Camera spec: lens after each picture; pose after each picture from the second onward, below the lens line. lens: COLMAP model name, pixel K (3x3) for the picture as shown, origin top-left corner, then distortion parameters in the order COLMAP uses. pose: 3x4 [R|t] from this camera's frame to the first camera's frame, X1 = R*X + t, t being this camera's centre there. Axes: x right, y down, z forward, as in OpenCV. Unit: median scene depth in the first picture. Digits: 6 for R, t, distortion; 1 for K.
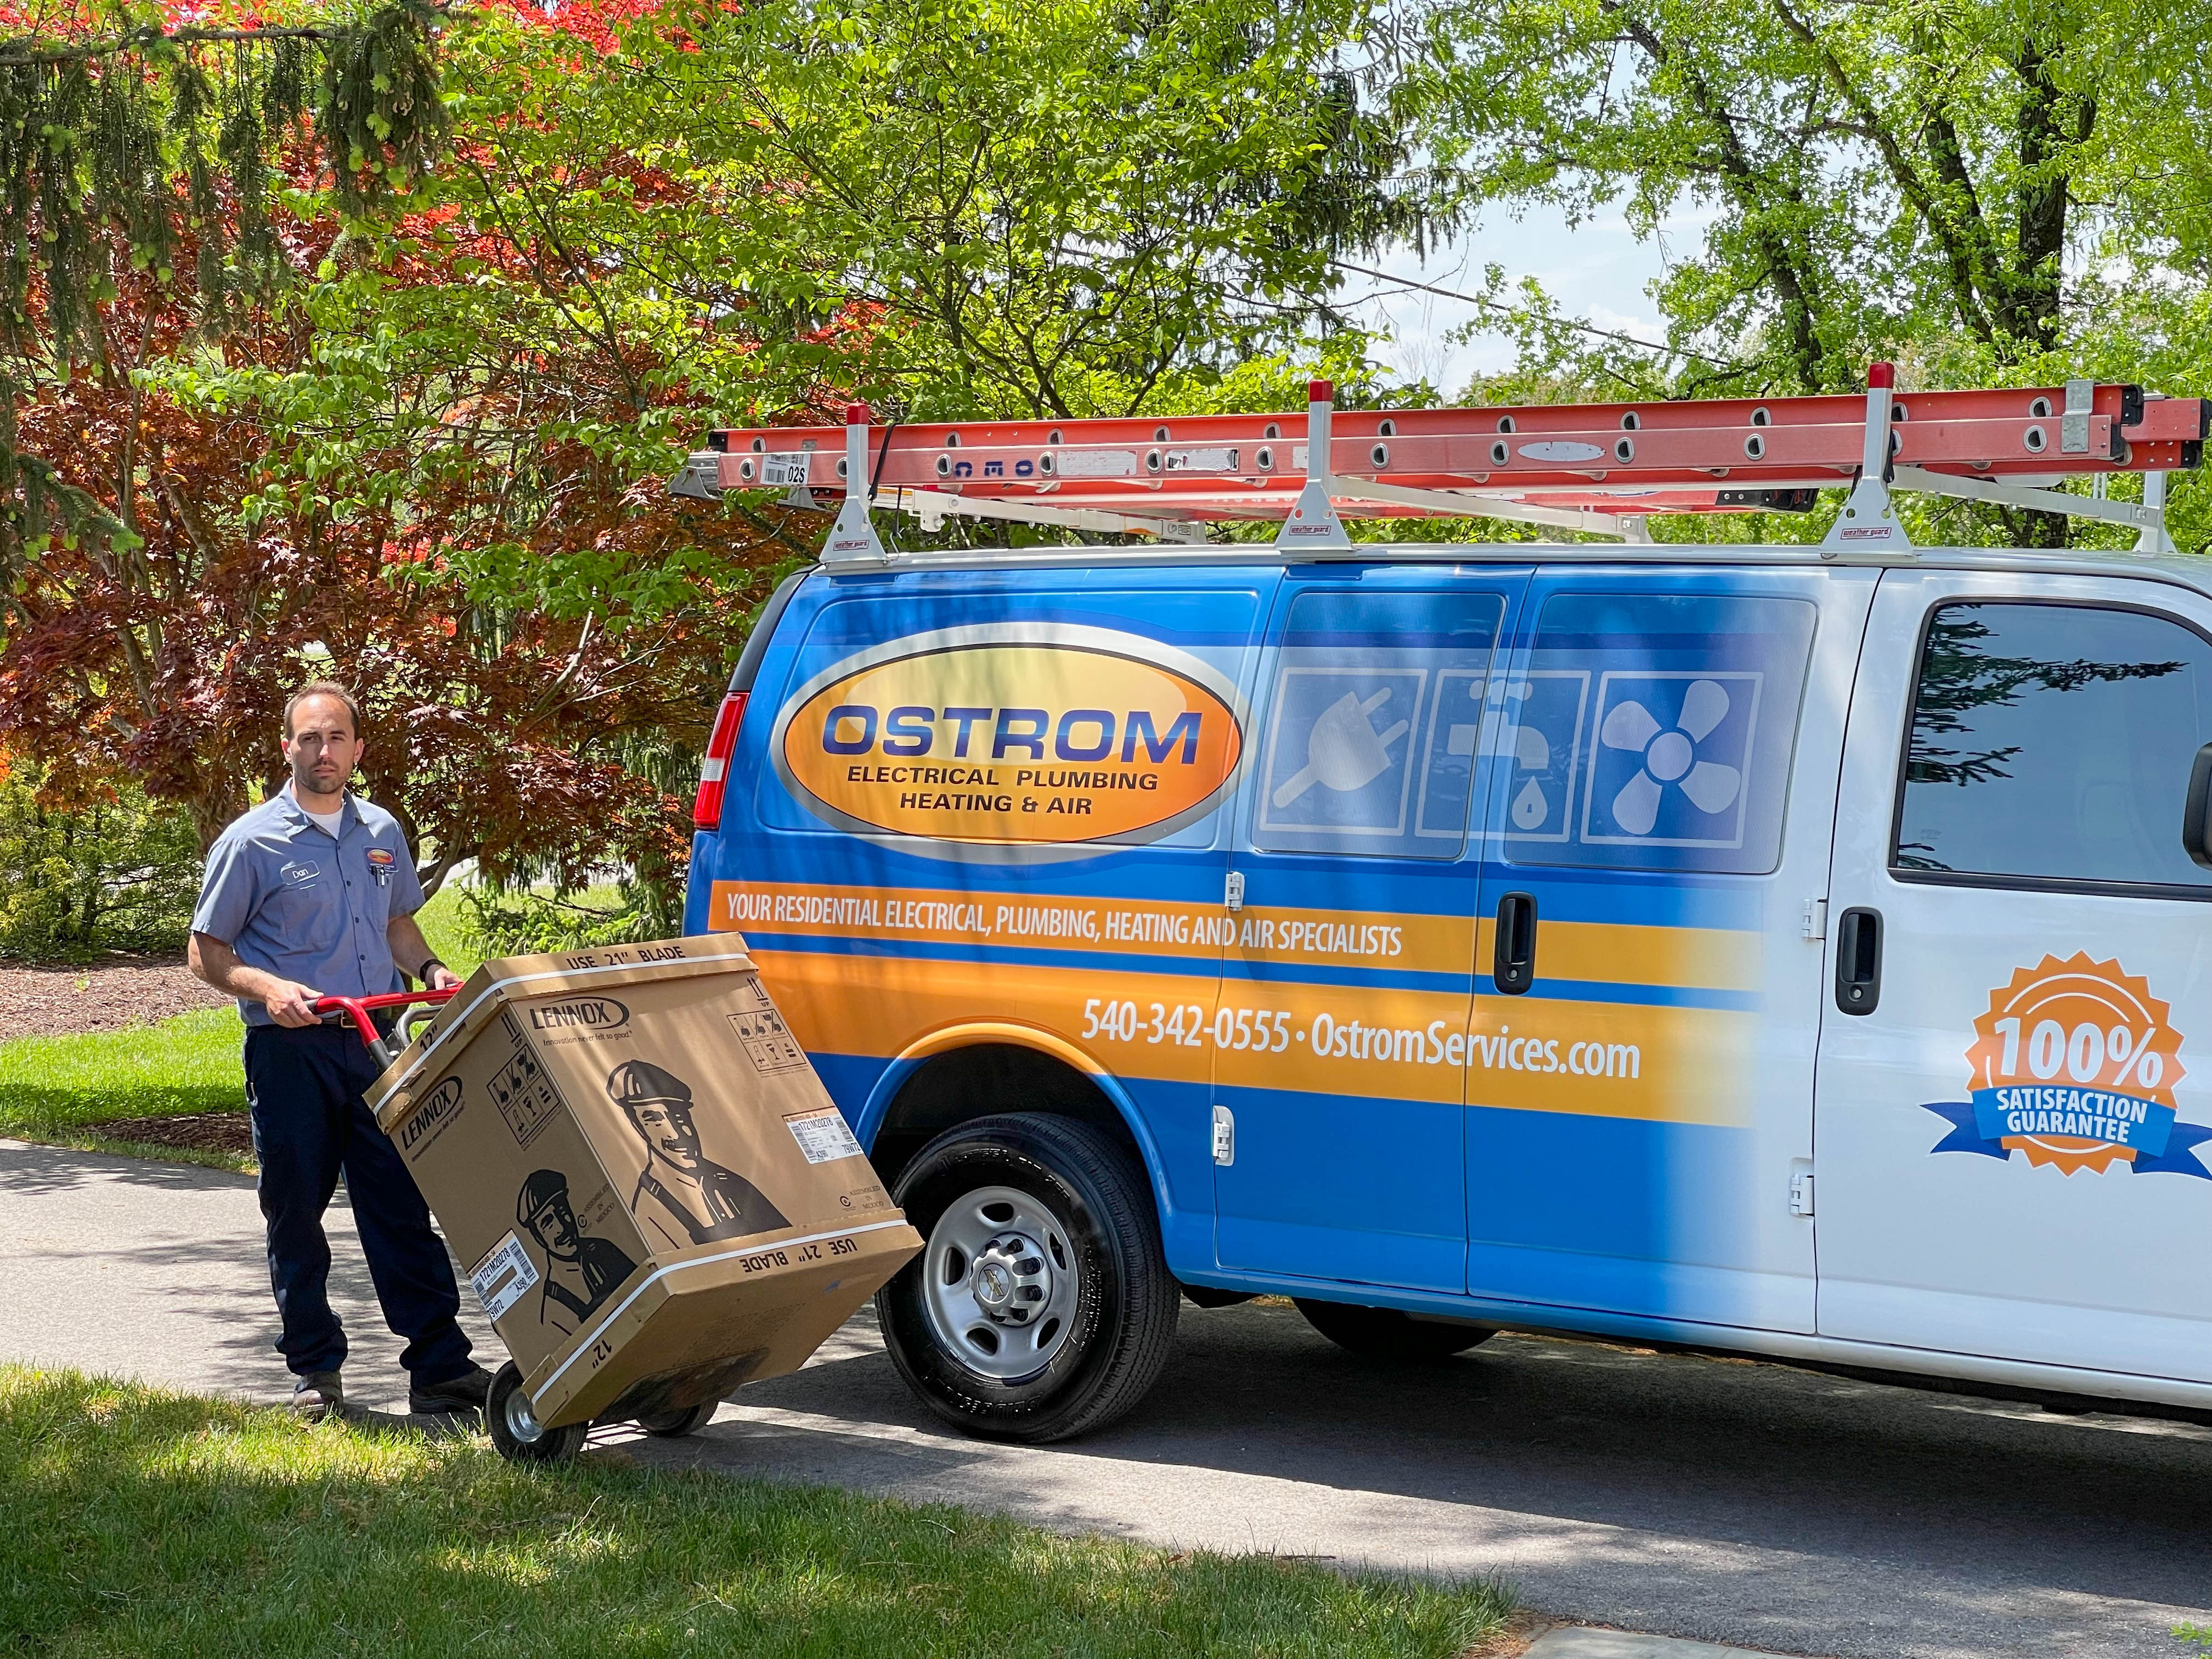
lens RADIAL K [[4143.2, 0, 1125.8], [0, 4143.2, 816.3], [0, 0, 1]] dist [0.238339, 0.000000]
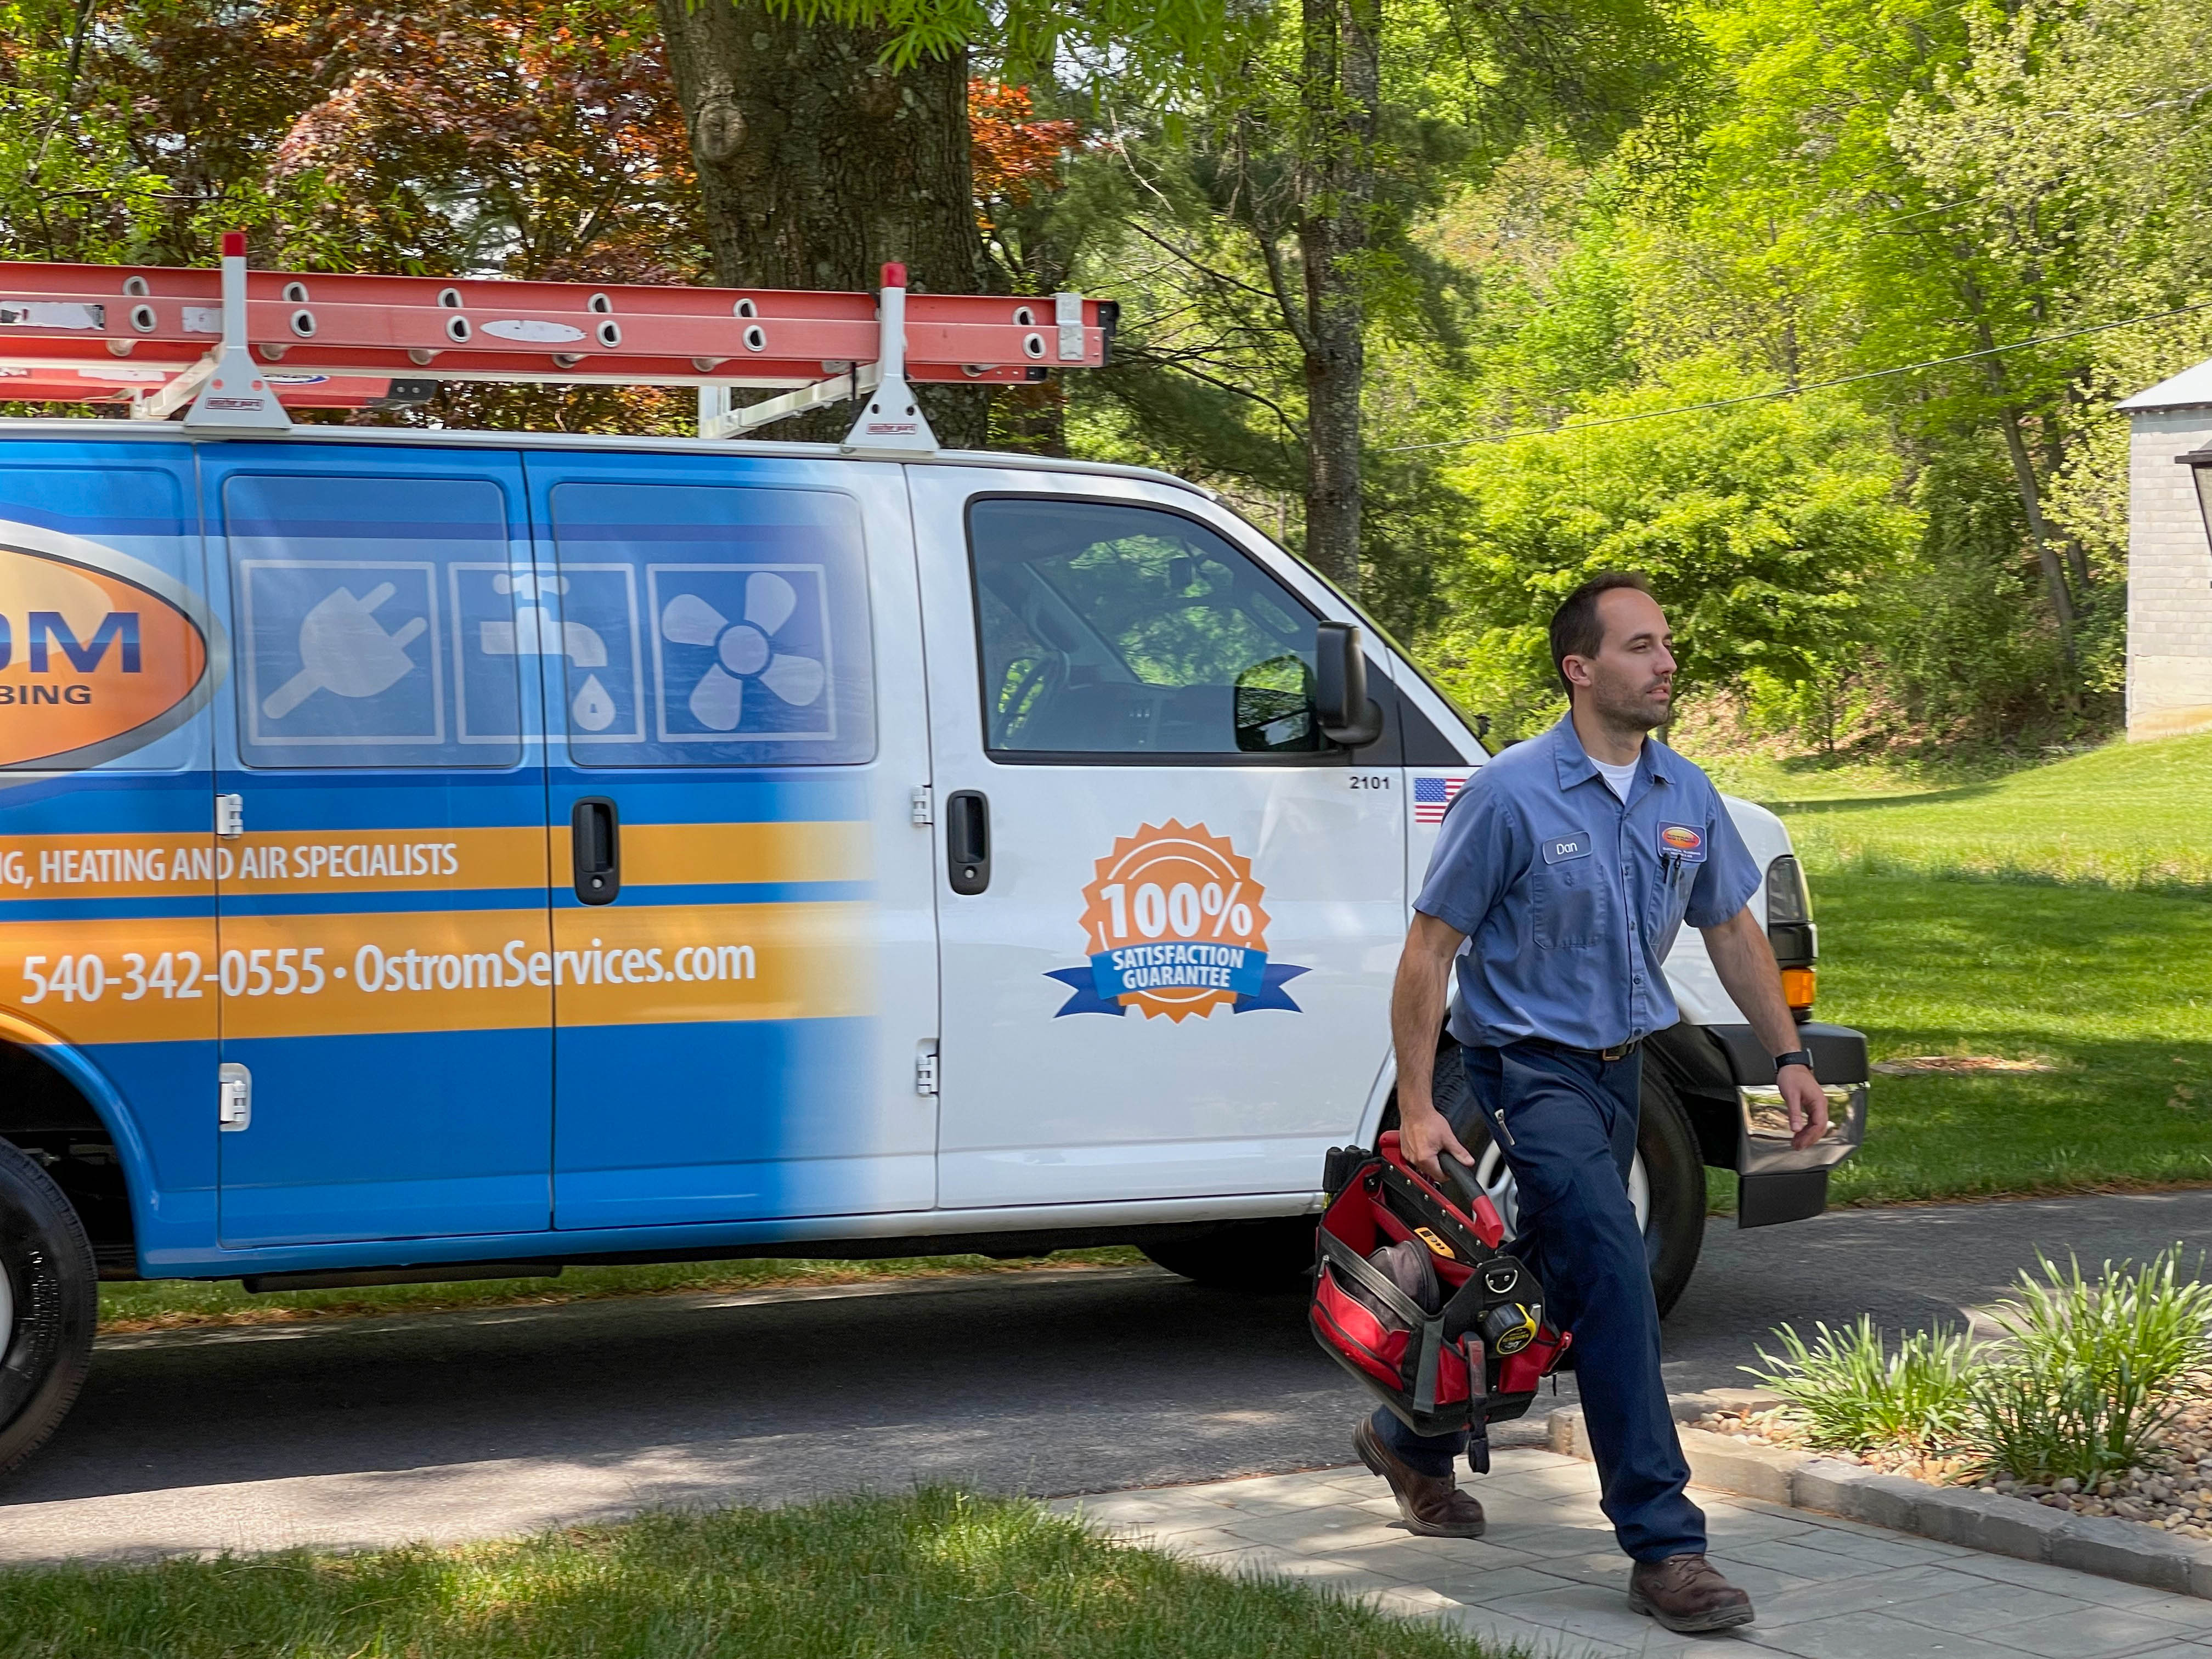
lens RADIAL K [[4143.2, 0, 1119.7], [0, 4143.2, 809.0], [0, 0, 1]] dist [0.238339, 0.000000]
pose [[0.578042, -0.041965, 0.814927, -0.578818], [0.039744, 0.998939, 0.023250, 0.003574], [-0.815038, 0.018949, 0.579097, 0.337333]]
